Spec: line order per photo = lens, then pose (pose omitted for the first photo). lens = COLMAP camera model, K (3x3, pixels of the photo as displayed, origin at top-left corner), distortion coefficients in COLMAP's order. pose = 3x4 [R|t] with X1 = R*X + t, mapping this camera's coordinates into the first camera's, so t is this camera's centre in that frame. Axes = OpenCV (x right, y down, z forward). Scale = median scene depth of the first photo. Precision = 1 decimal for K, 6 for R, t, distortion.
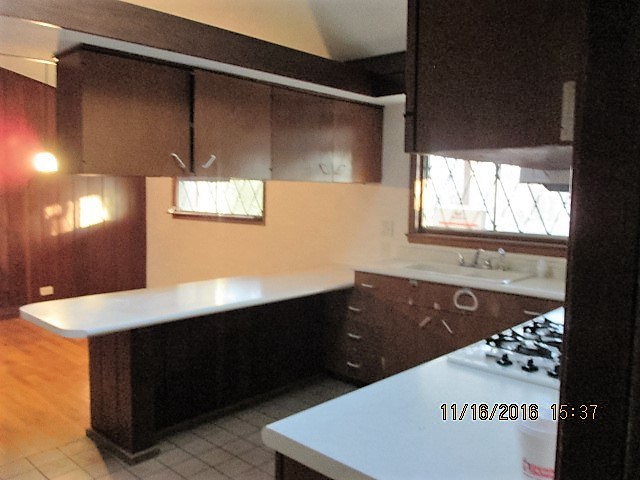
lens RADIAL K [[541.8, 0, 320.0], [0, 541.8, 240.0], [0, 0, 1]] dist [-0.003491, -0.002069]
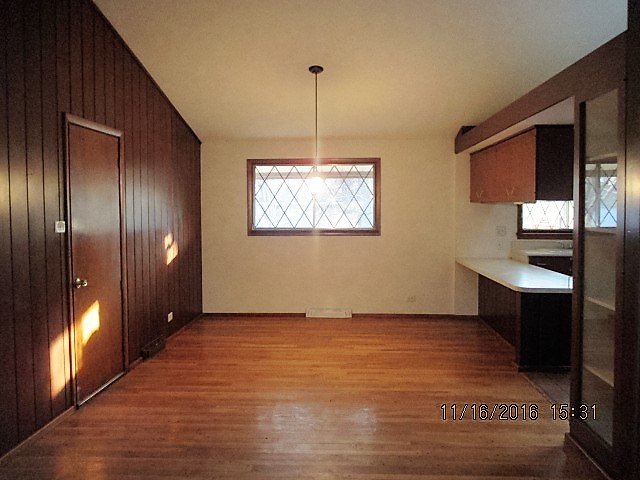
lens RADIAL K [[541.8, 0, 320.0], [0, 541.8, 240.0], [0, 0, 1]] dist [-0.003491, -0.002069]
pose [[0.761422, -0.047493, 0.646514, -1.413755], [0.067757, 0.997681, -0.006511, -0.023034], [-0.644706, 0.048764, 0.762874, 0.153467]]
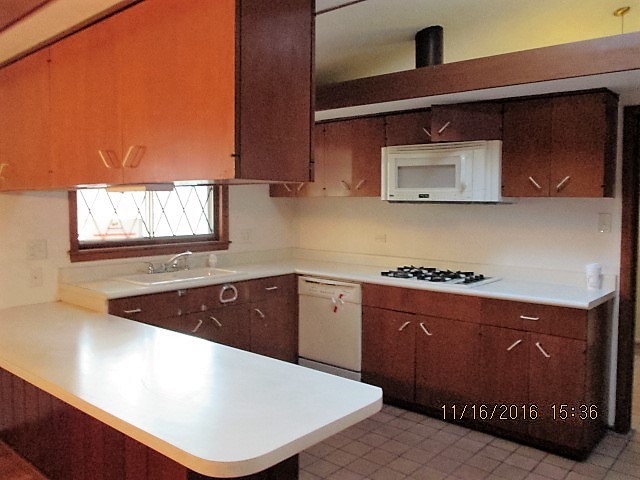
lens RADIAL K [[541.8, 0, 320.0], [0, 541.8, 240.0], [0, 0, 1]] dist [-0.003491, -0.002069]
pose [[-0.028133, -0.086643, 0.995842, -0.721885], [0.094155, 0.991578, 0.088932, -0.071984], [-0.995160, 0.096265, -0.019739, 0.665943]]
